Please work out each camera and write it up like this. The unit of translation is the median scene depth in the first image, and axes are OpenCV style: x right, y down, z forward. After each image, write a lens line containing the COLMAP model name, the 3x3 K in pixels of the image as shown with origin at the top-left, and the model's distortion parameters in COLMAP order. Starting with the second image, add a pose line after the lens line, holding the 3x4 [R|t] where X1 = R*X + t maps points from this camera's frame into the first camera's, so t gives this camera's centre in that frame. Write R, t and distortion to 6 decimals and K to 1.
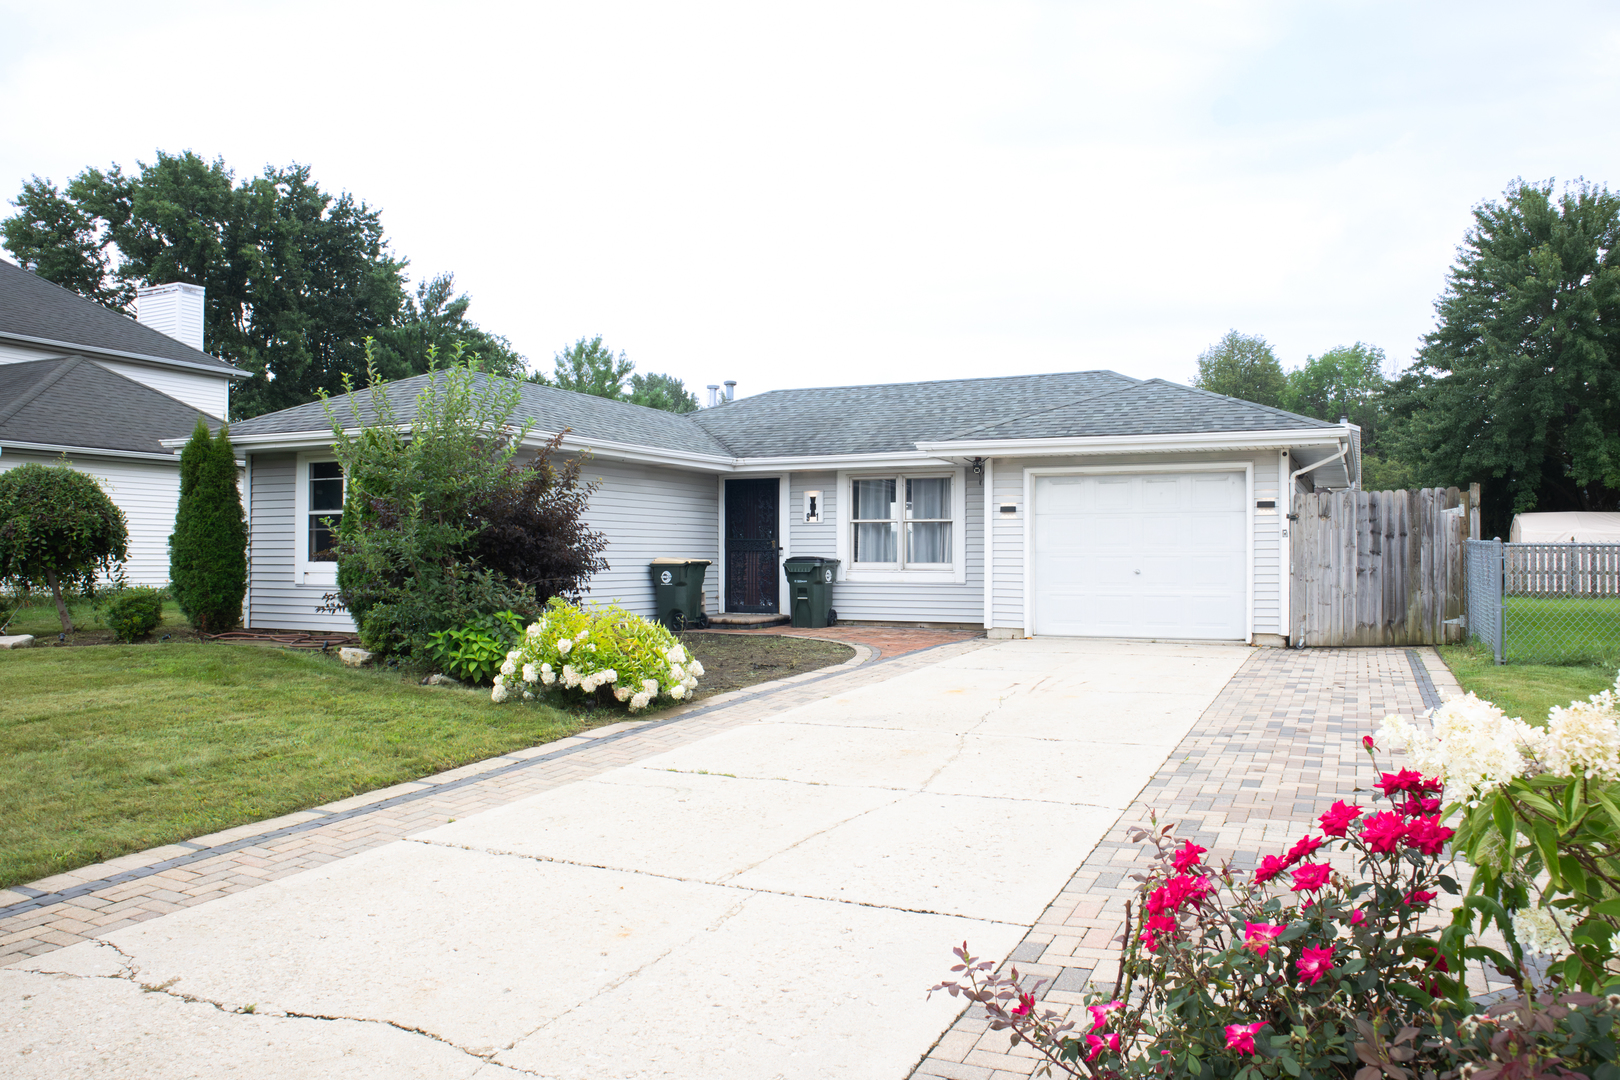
lens RADIAL K [[1122.4, 0, 819.2], [0, 1122.4, 540.7], [0, 0, 1]] dist [-0.119347, 0.075214]
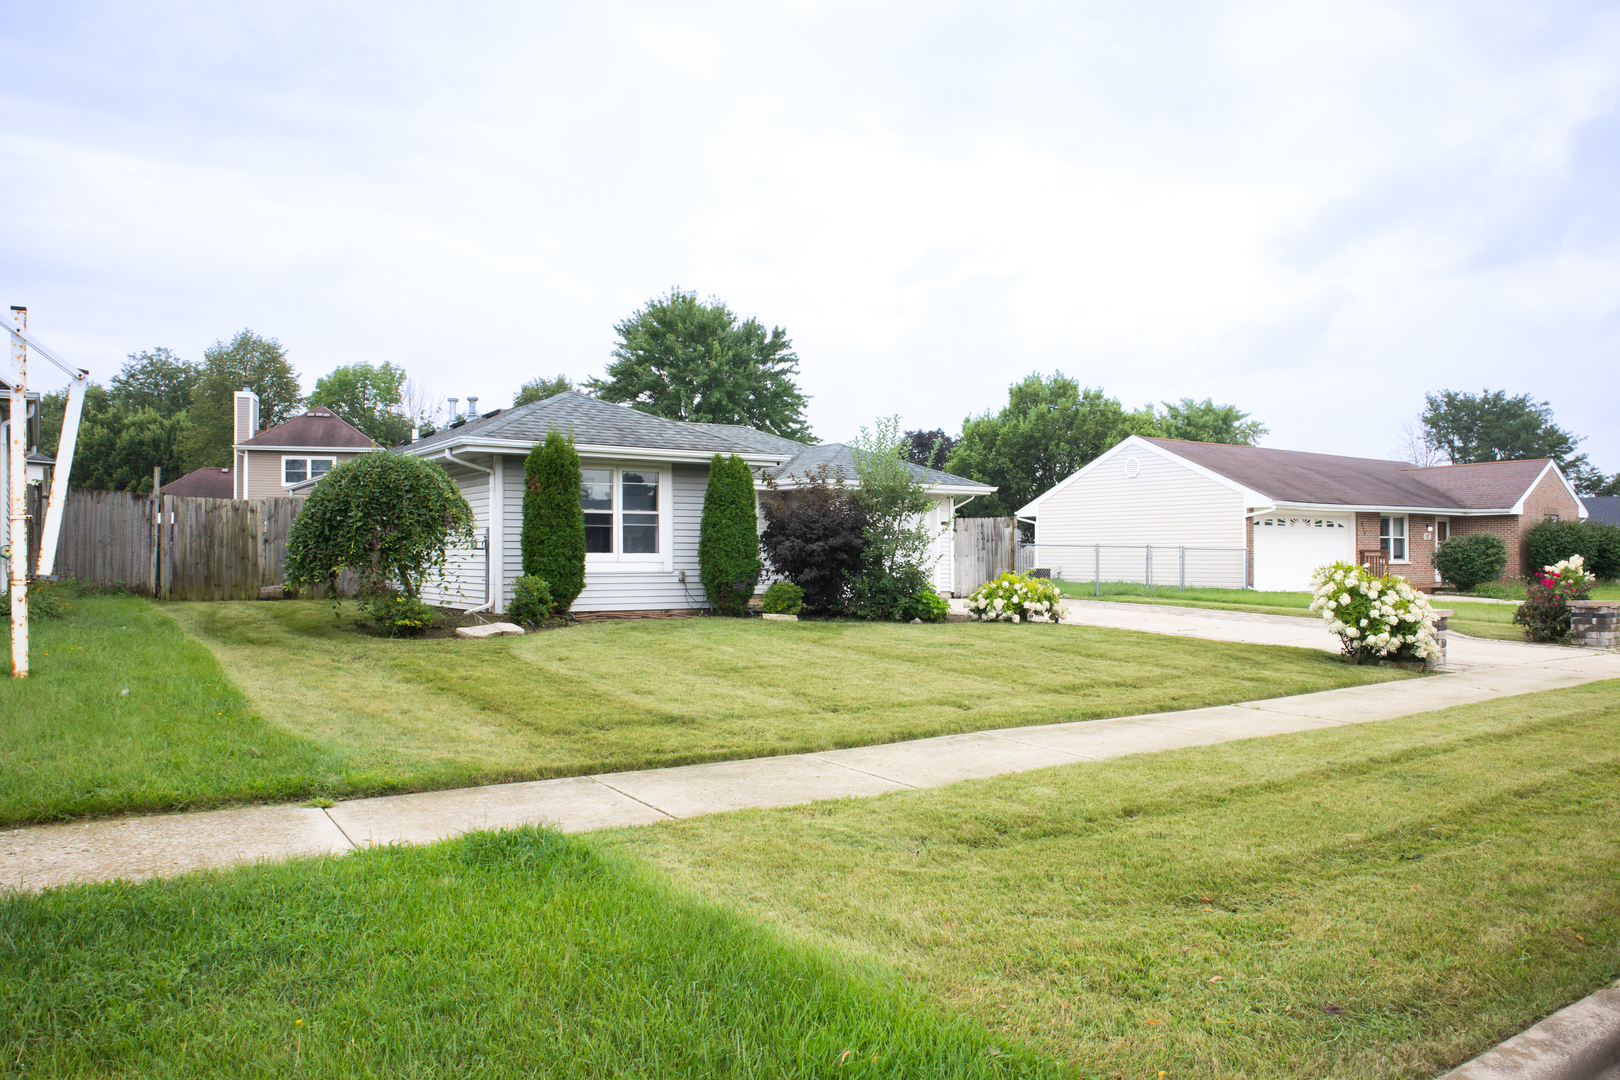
lens RADIAL K [[1122.4, 0, 819.2], [0, 1122.4, 540.7], [0, 0, 1]] dist [-0.119347, 0.075214]
pose [[0.543806, 0.011842, 0.839127, -1.033343], [-0.011891, 0.999909, -0.006405, 0.009850], [-0.839127, -0.006495, 0.543897, 0.095423]]
